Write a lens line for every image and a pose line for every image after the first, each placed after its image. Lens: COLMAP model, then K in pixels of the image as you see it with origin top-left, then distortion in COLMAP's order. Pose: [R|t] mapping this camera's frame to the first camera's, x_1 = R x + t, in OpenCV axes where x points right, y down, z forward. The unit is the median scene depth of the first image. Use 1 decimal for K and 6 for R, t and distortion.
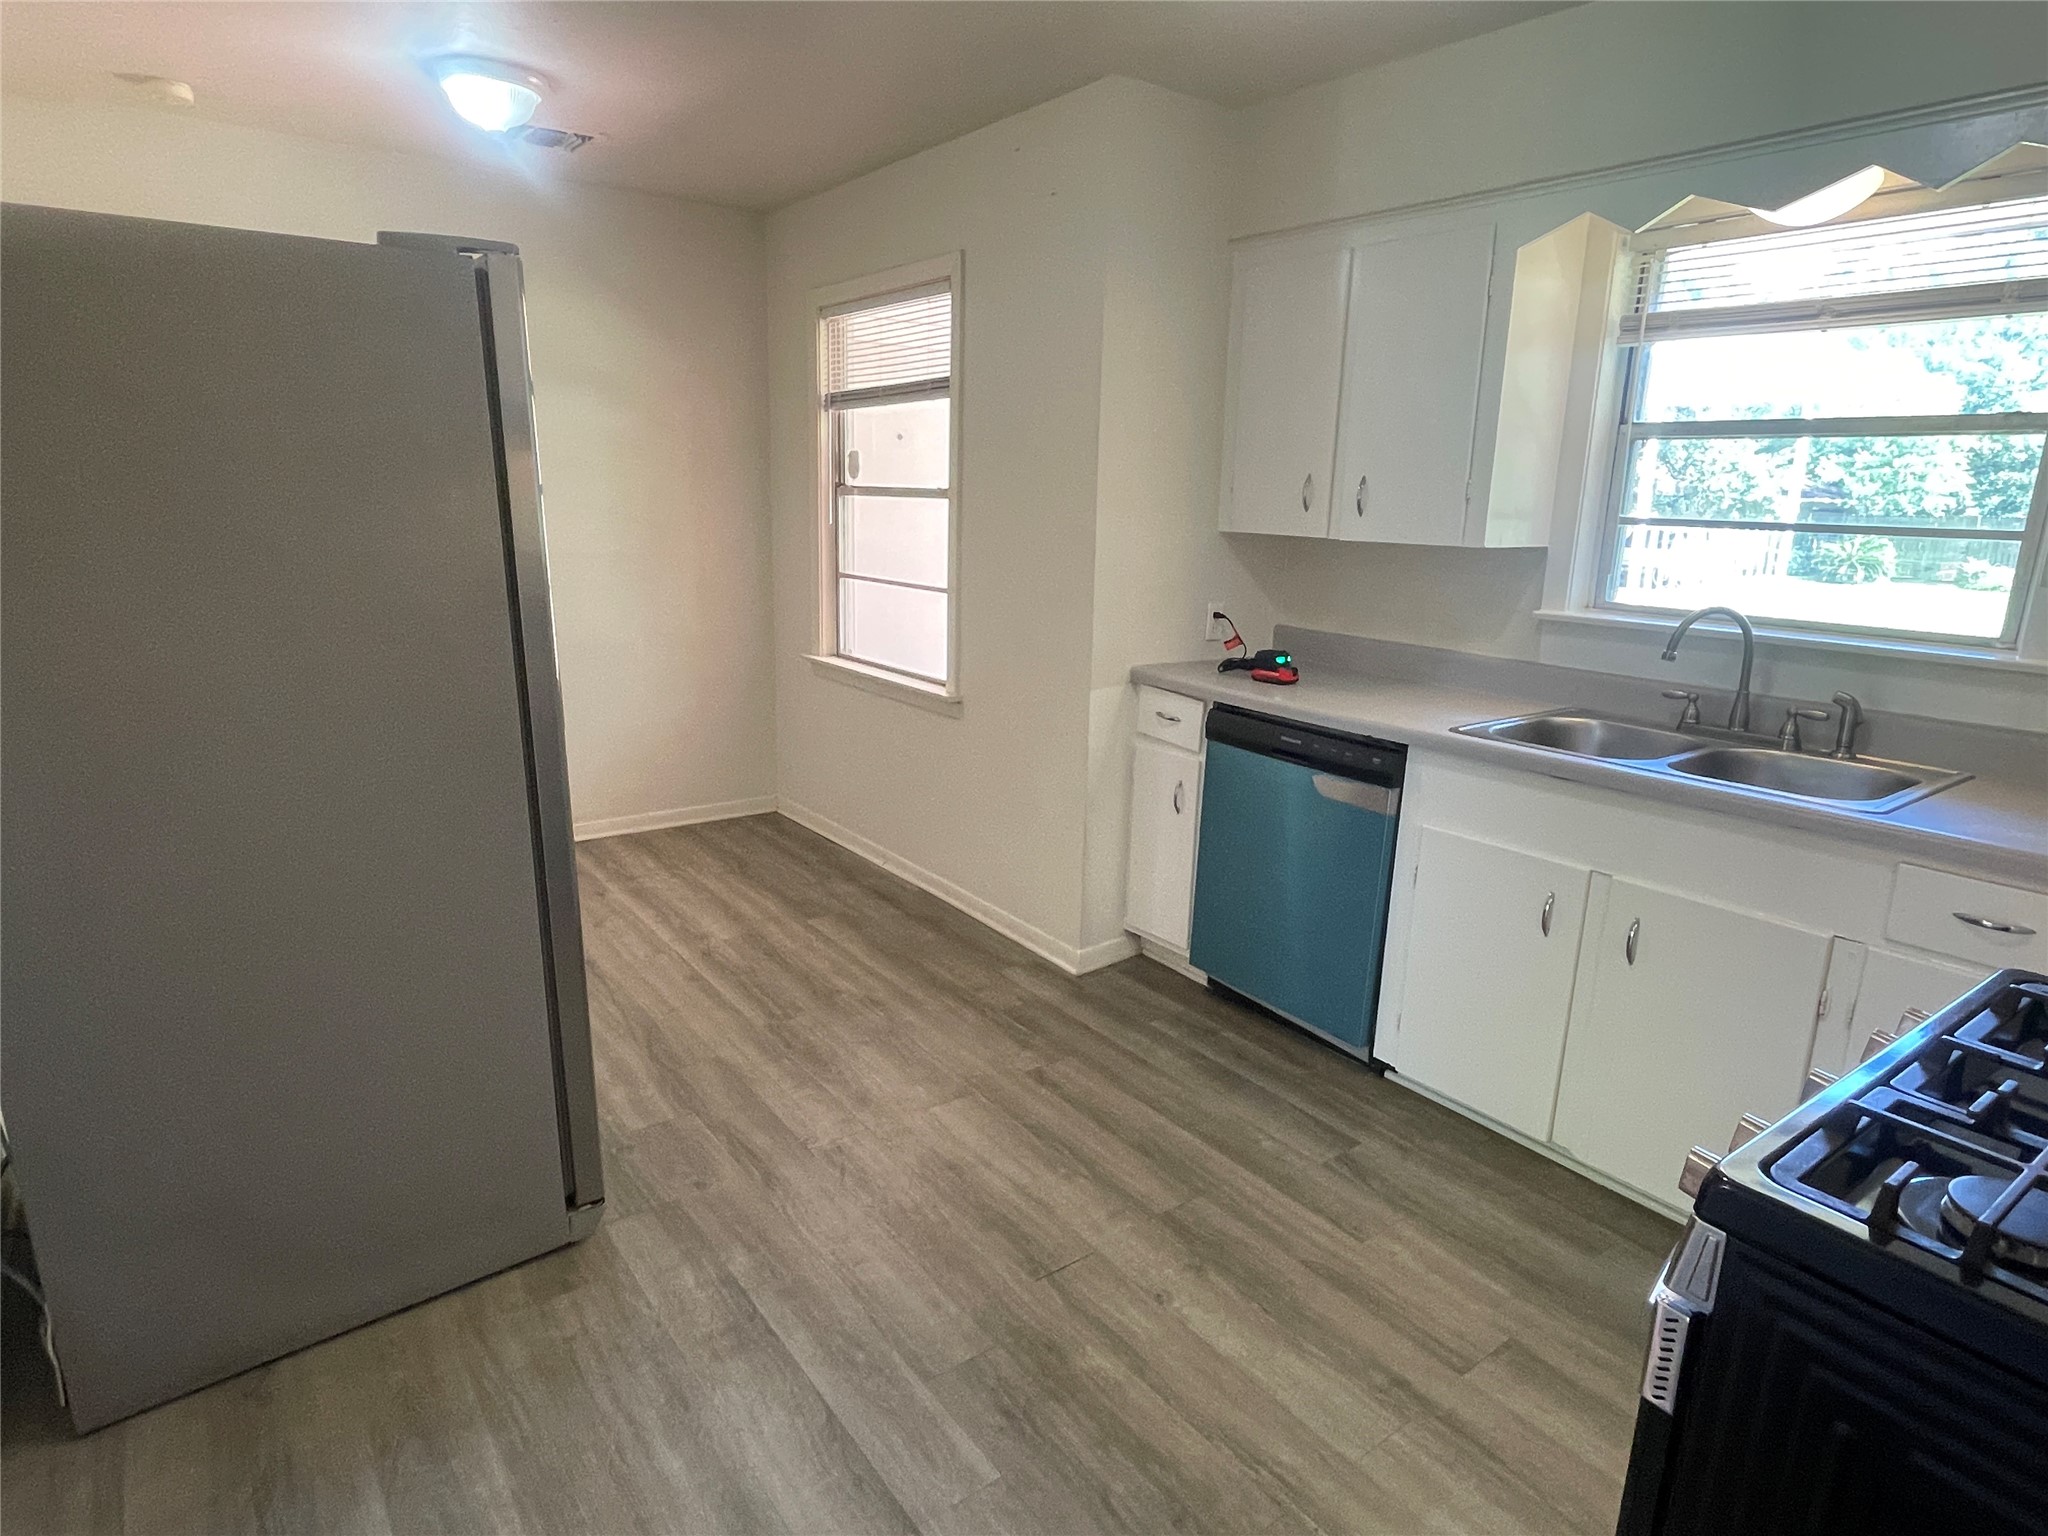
lens RADIAL K [[1132.7, 0, 1005.8], [0, 1132.7, 765.9], [0, 0, 1]] dist [-0.006268, -0.002812]
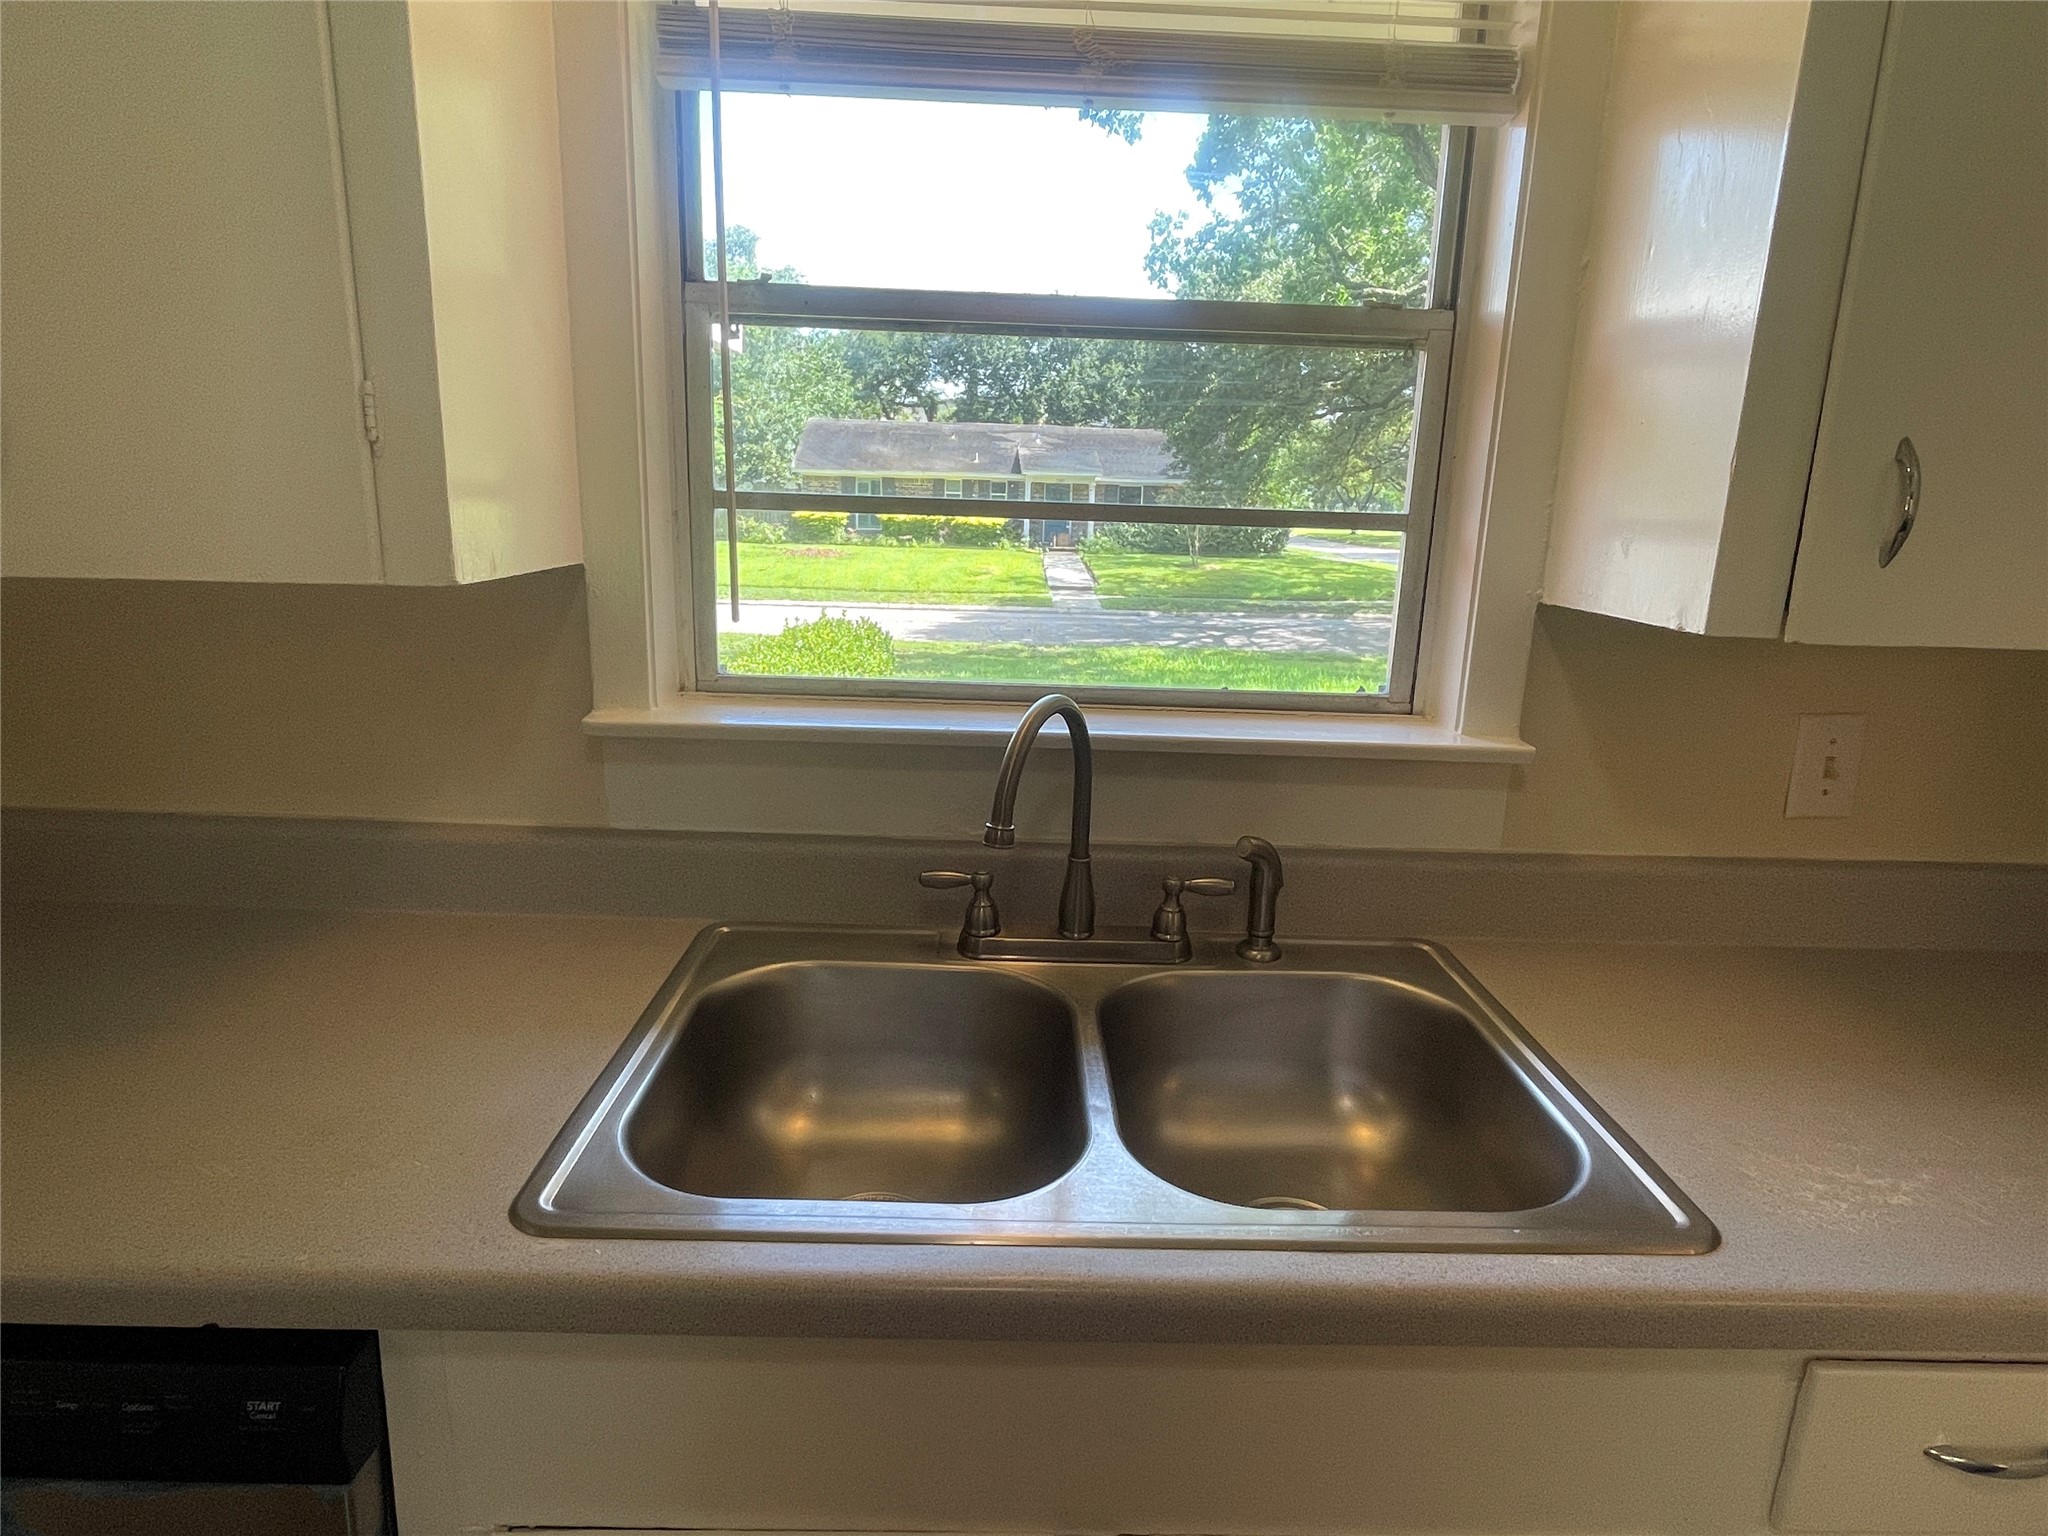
lens RADIAL K [[1132.7, 0, 1005.8], [0, 1132.7, 765.9], [0, 0, 1]] dist [-0.006268, -0.002812]
pose [[0.593853, -0.190565, 0.781680, 0.251762], [0.180297, 0.978357, 0.101539, -0.148693], [-0.784112, 0.080635, 0.615359, 0.682911]]
